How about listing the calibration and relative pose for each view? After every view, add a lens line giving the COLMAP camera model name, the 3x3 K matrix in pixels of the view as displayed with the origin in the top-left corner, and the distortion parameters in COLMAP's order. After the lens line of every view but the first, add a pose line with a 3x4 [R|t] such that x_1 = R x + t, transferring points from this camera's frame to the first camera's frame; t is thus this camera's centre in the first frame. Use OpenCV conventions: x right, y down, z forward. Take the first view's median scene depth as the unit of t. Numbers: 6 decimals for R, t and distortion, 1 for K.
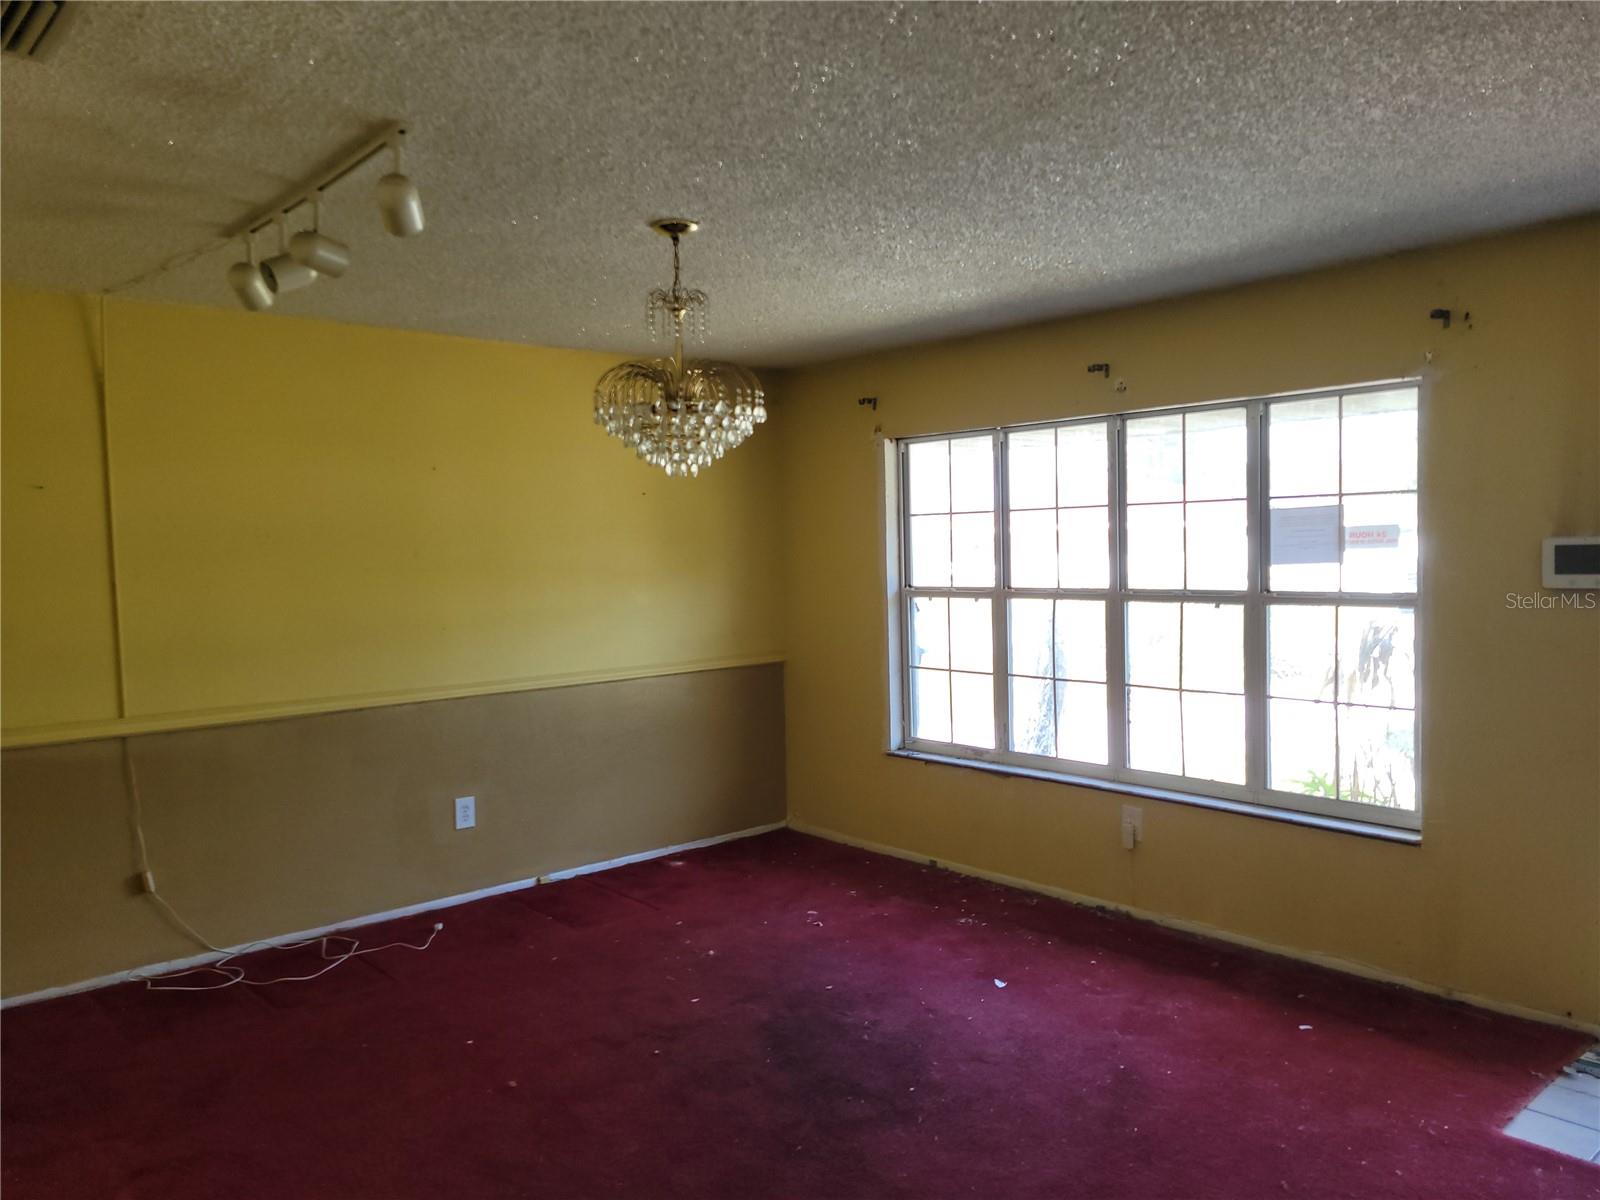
lens RADIAL K [[1226.6, 0, 800.0], [0, 1226.6, 600.0], [0, 0, 1]] dist [0.076804, -0.046029]
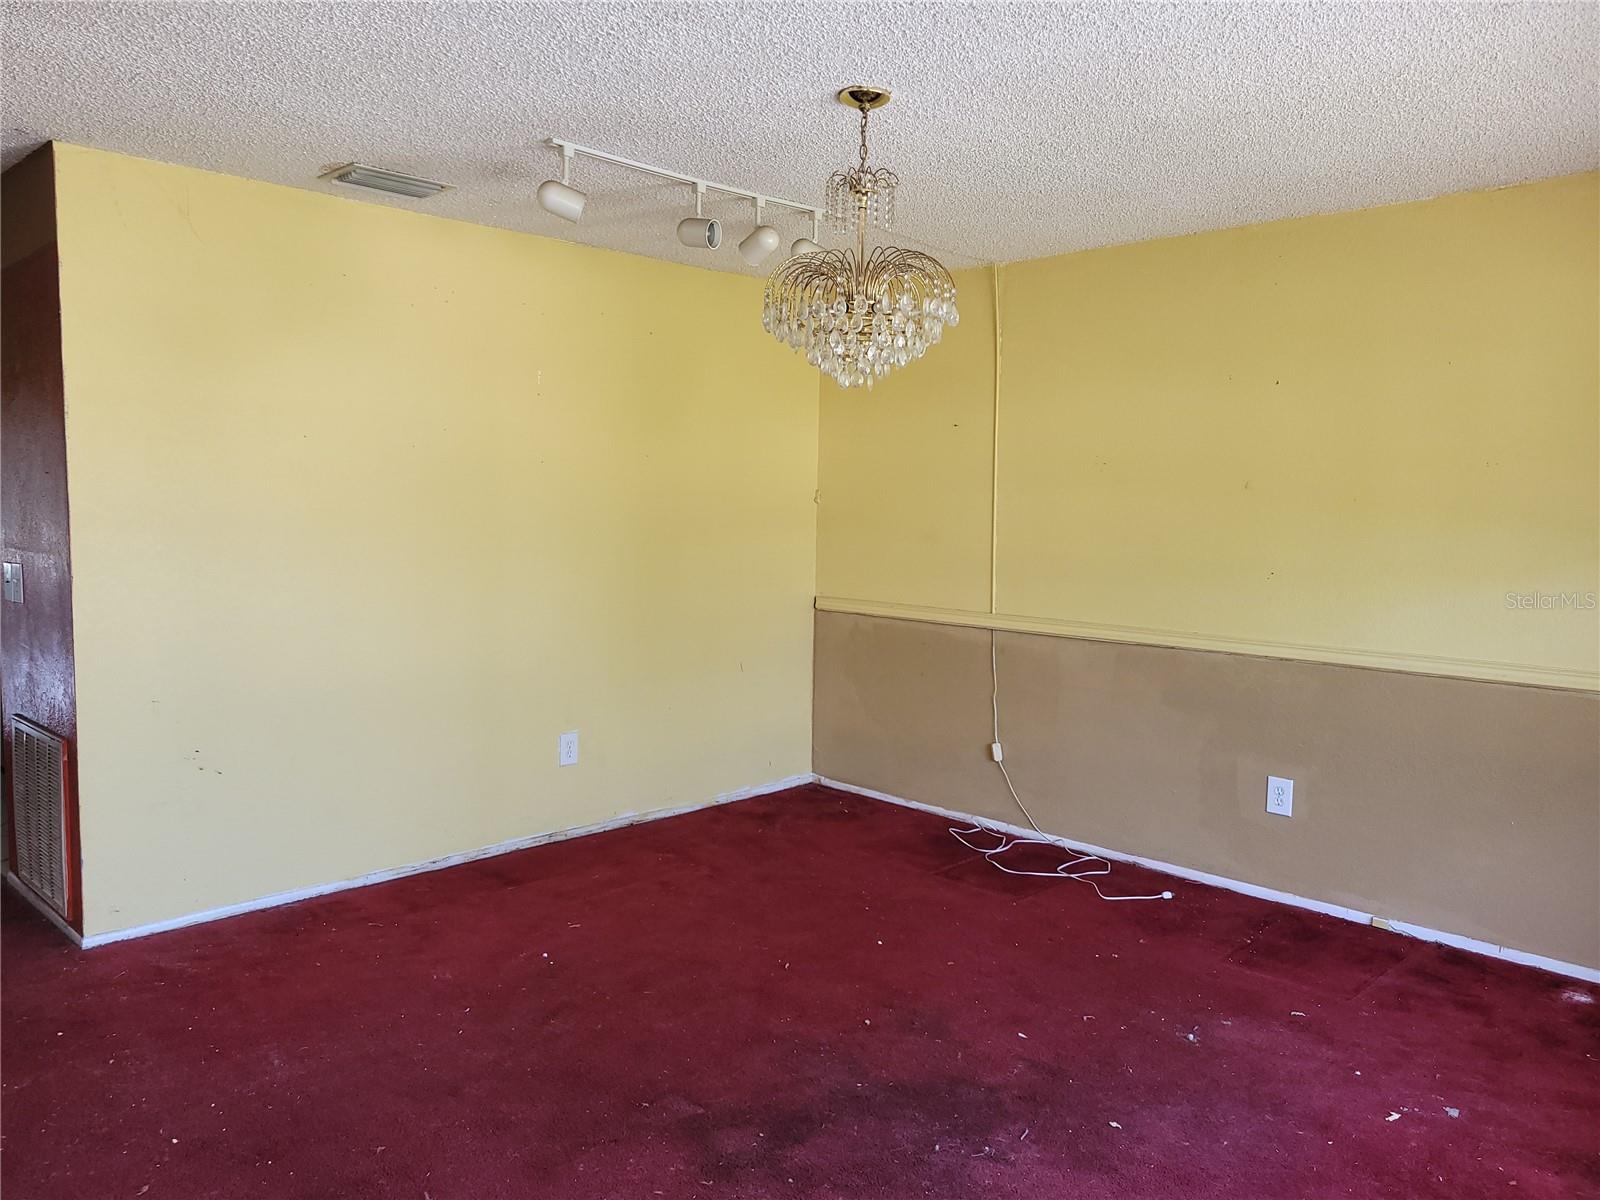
lens RADIAL K [[1226.6, 0, 800.0], [0, 1226.6, 600.0], [0, 0, 1]] dist [0.076804, -0.046029]
pose [[0.058156, 0.109137, -0.992324, 0.634536], [-0.067643, 0.992153, 0.105154, -0.031482], [0.996013, 0.061009, 0.065082, 0.733374]]
